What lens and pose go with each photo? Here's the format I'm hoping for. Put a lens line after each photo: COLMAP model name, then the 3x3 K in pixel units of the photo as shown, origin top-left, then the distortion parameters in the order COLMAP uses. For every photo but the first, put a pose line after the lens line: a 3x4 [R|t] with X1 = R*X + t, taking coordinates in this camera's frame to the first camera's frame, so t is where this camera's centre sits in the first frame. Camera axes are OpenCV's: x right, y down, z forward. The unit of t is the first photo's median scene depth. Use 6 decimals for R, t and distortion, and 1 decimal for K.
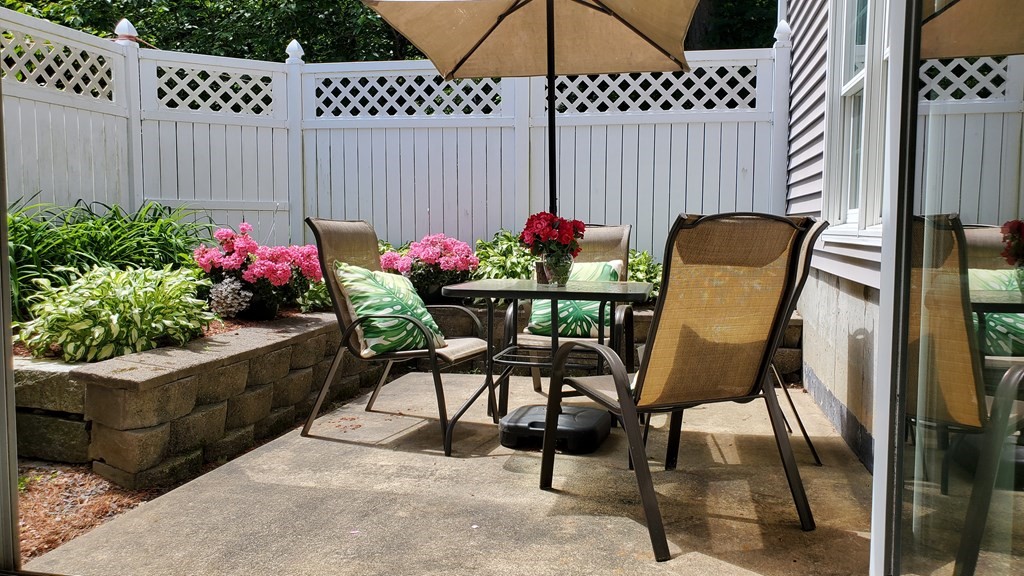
lens RADIAL K [[810.7, 0, 511.6], [0, 810.7, 287.3], [0, 0, 1]] dist [-0.002480, -0.002463]
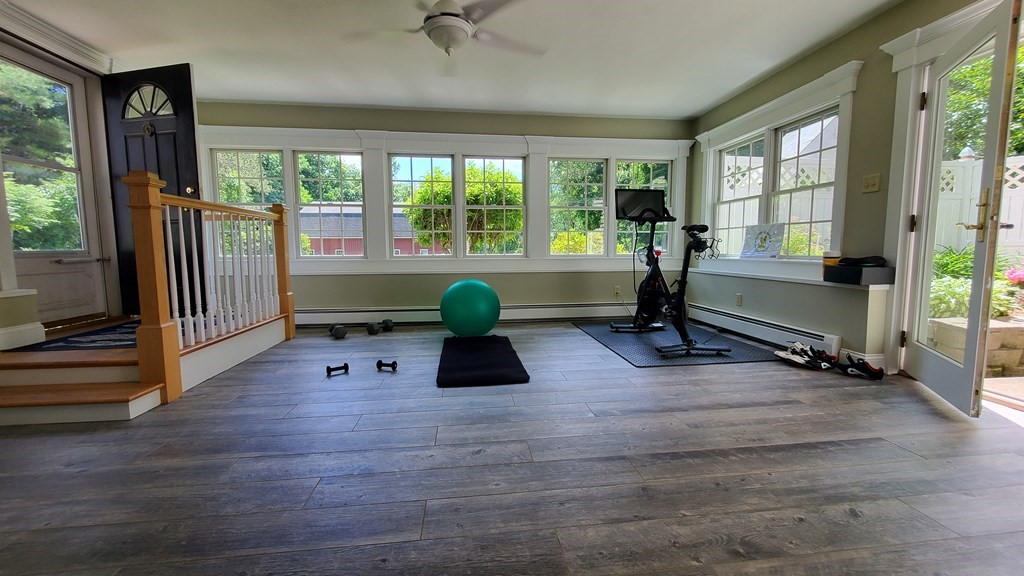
lens RADIAL K [[409.3, 0, 512.8], [0, 409.3, 282.4], [0, 0, 1]] dist [-0.003081, -0.000197]
pose [[0.330013, 0.079176, -0.940650, 0.156610], [-0.067733, 0.995894, 0.060063, 0.002006], [0.941543, 0.043892, 0.334021, -0.499355]]
